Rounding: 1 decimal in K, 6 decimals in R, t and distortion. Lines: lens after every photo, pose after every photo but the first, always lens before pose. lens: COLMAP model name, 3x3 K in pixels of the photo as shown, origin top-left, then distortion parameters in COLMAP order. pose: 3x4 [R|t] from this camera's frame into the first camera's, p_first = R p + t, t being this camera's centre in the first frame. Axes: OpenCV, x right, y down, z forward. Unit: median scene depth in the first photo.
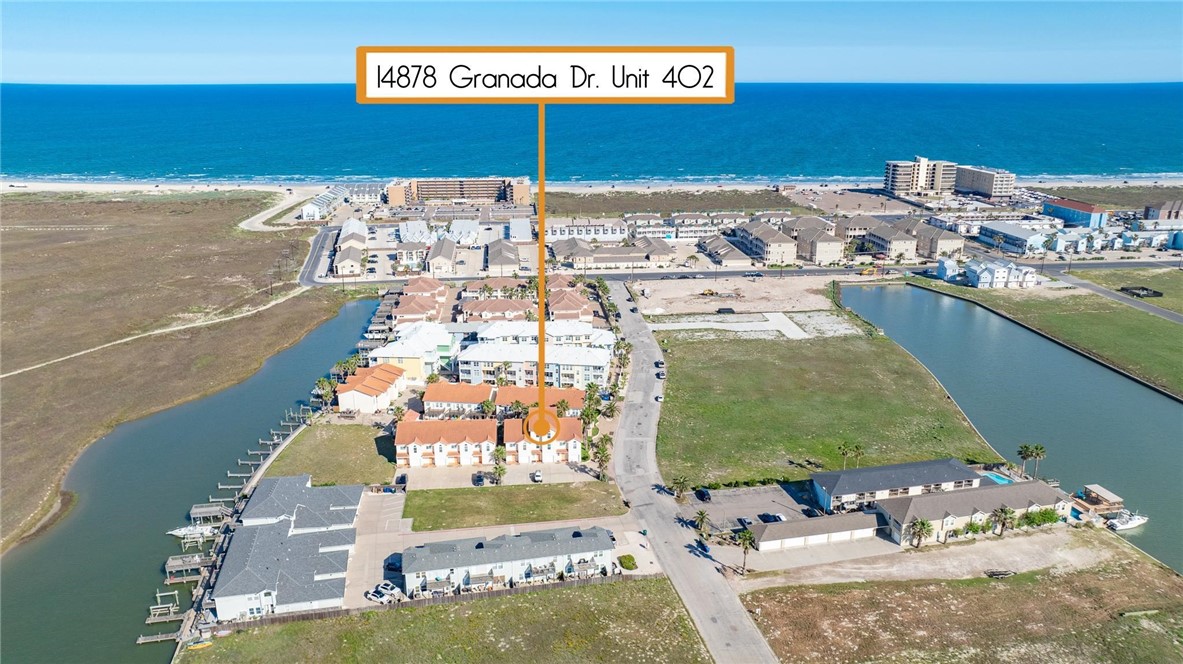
lens RADIAL K [[870.8, 0, 594.5], [0, 870.8, 335.8], [0, 0, 1]] dist [-0.020187, 0.005633]
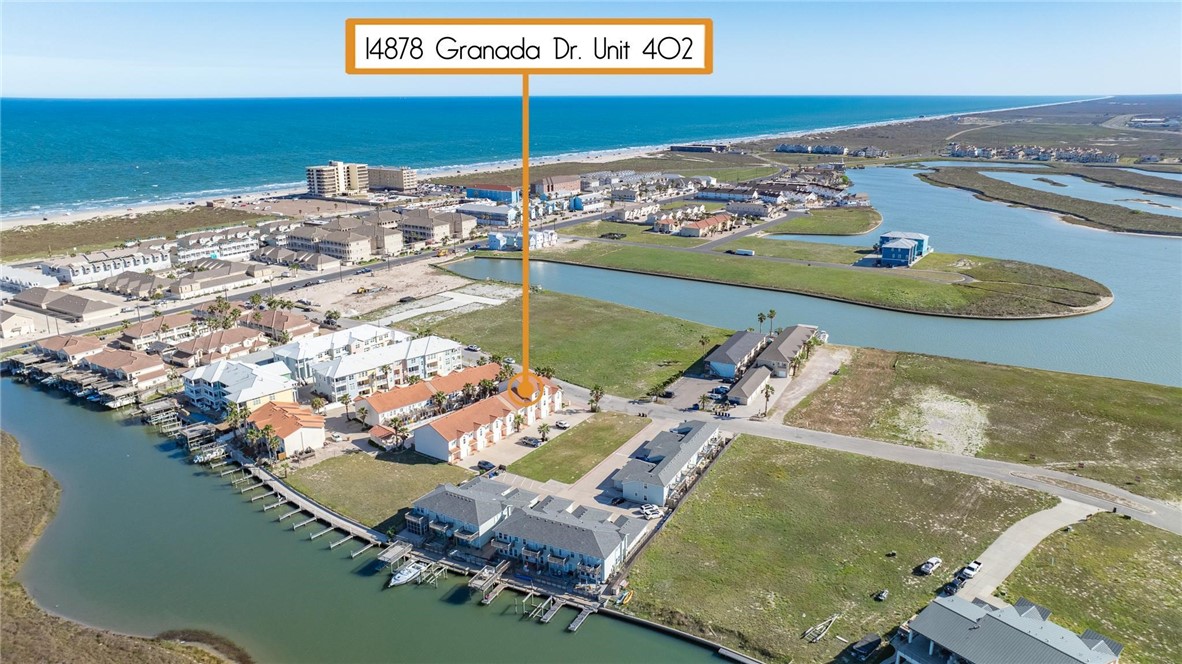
lens RADIAL K [[870.1, 0, 591.8], [0, 870.1, 330.2], [0, 0, 1]] dist [-0.020187, 0.005633]
pose [[0.597584, -0.209876, 0.773851, -0.472693], [0.226054, 0.970083, 0.088533, -0.029400], [-0.769281, 0.122026, 0.627149, 0.112018]]
